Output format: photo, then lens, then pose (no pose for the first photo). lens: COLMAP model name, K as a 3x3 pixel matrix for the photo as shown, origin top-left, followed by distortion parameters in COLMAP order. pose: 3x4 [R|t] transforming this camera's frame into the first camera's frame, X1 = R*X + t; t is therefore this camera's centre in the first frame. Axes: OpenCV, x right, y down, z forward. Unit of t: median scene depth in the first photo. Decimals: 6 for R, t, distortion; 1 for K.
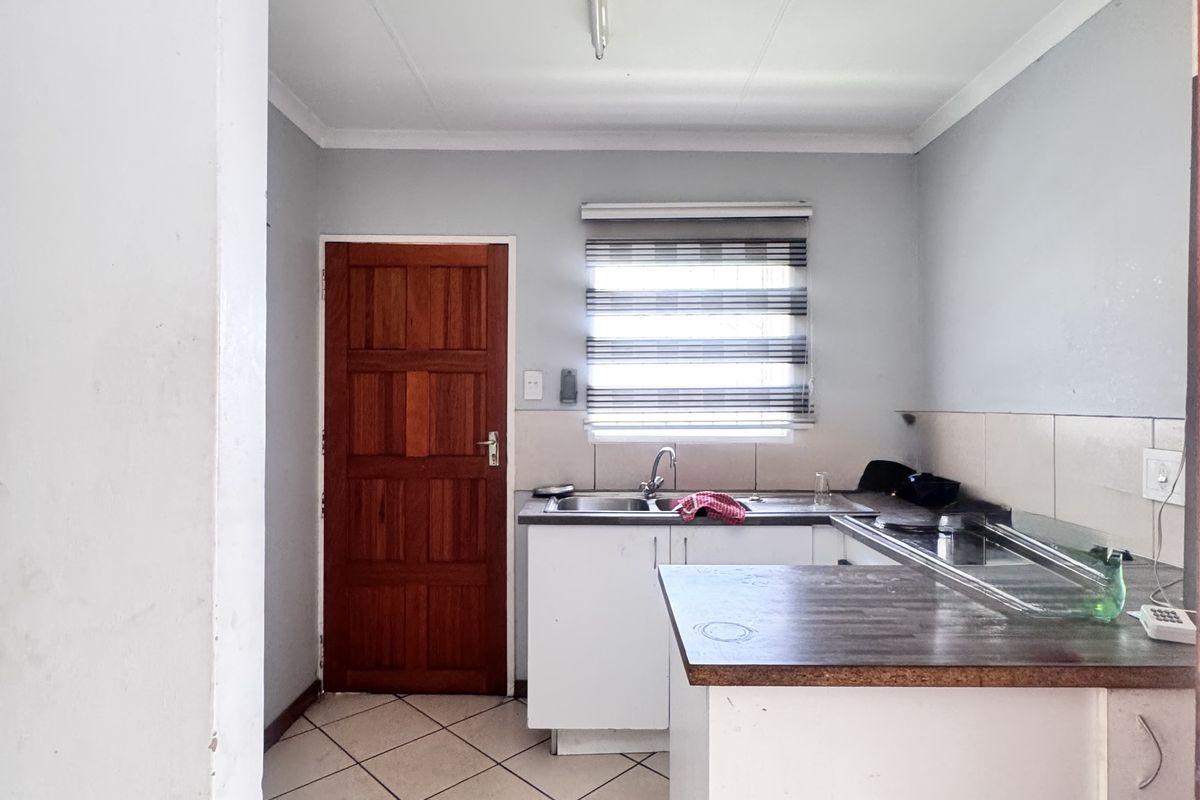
lens RADIAL K [[641.0, 0, 599.9], [0, 641.0, 399.5], [0, 0, 1]] dist [-0.007606, 0.000857]
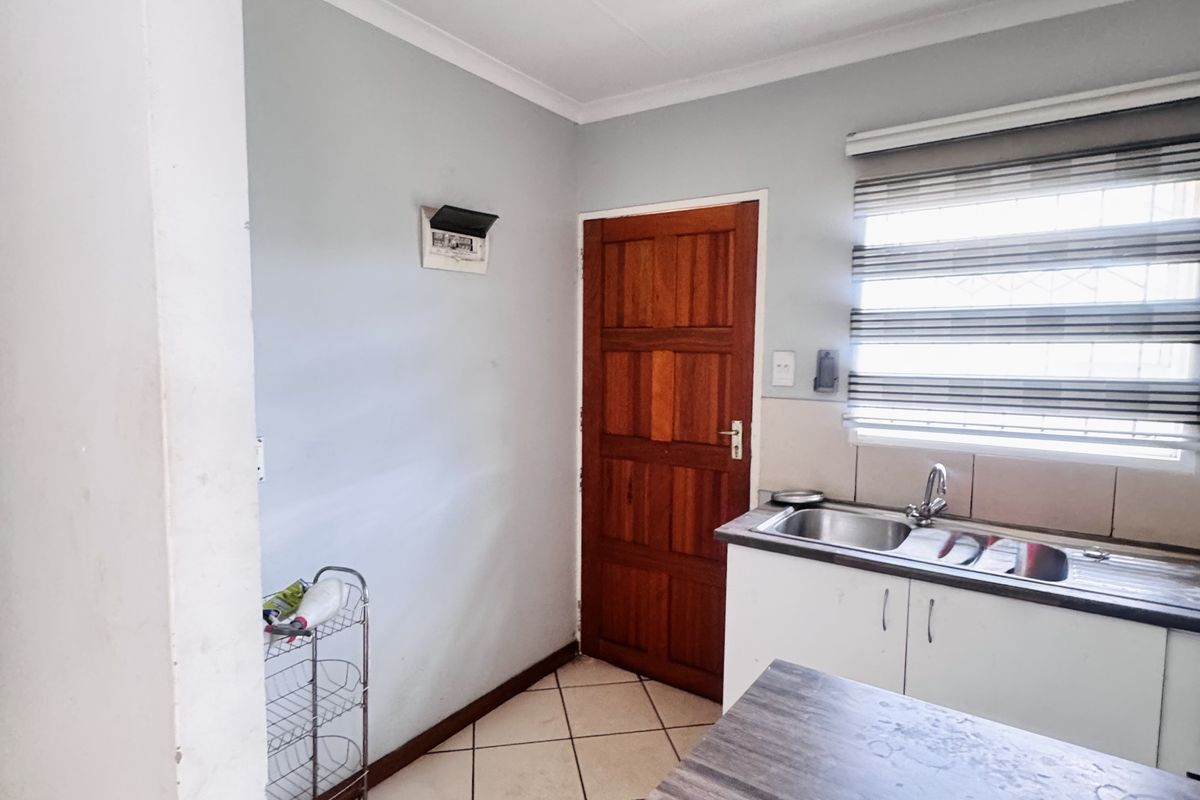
lens RADIAL K [[641.0, 0, 599.8], [0, 641.0, 400.9], [0, 0, 1]] dist [-0.007606, 0.000857]
pose [[0.821238, 0.052707, -0.568146, 0.176212], [-0.006428, 0.996516, 0.083156, -0.048558], [0.570549, -0.064639, 0.818716, 0.176052]]
